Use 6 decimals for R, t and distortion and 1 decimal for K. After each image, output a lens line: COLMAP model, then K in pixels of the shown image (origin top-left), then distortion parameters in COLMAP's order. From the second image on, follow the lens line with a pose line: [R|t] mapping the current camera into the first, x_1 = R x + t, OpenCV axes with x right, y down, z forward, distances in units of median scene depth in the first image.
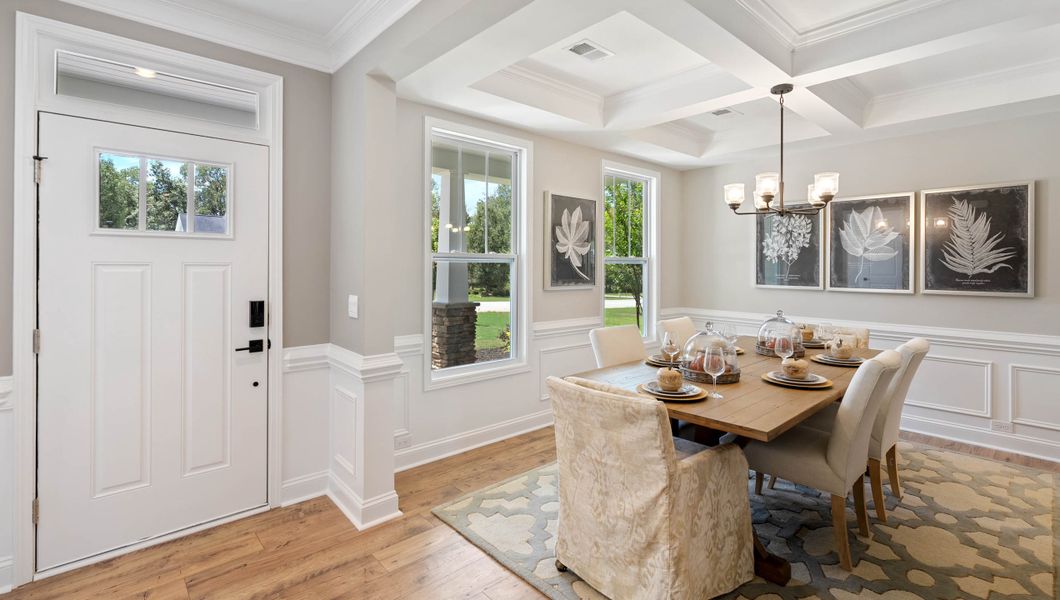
lens RADIAL K [[477.2, 0, 528.3], [0, 477.2, 266.3], [0, 0, 1]] dist [0.000254, 0.000154]
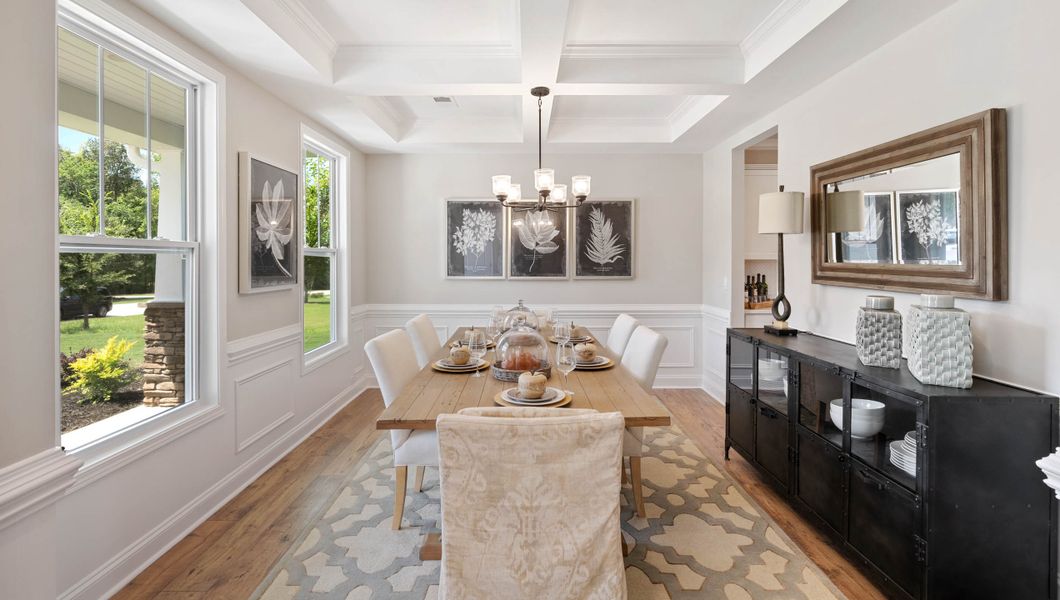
lens RADIAL K [[477.2, 0, 528.3], [0, 477.2, 266.3], [0, 0, 1]] dist [0.000254, 0.000154]
pose [[0.670719, -0.016439, 0.741529, -0.220822], [0.004844, 0.999830, 0.017785, -0.000769], [-0.741696, -0.008337, 0.670685, 0.245980]]
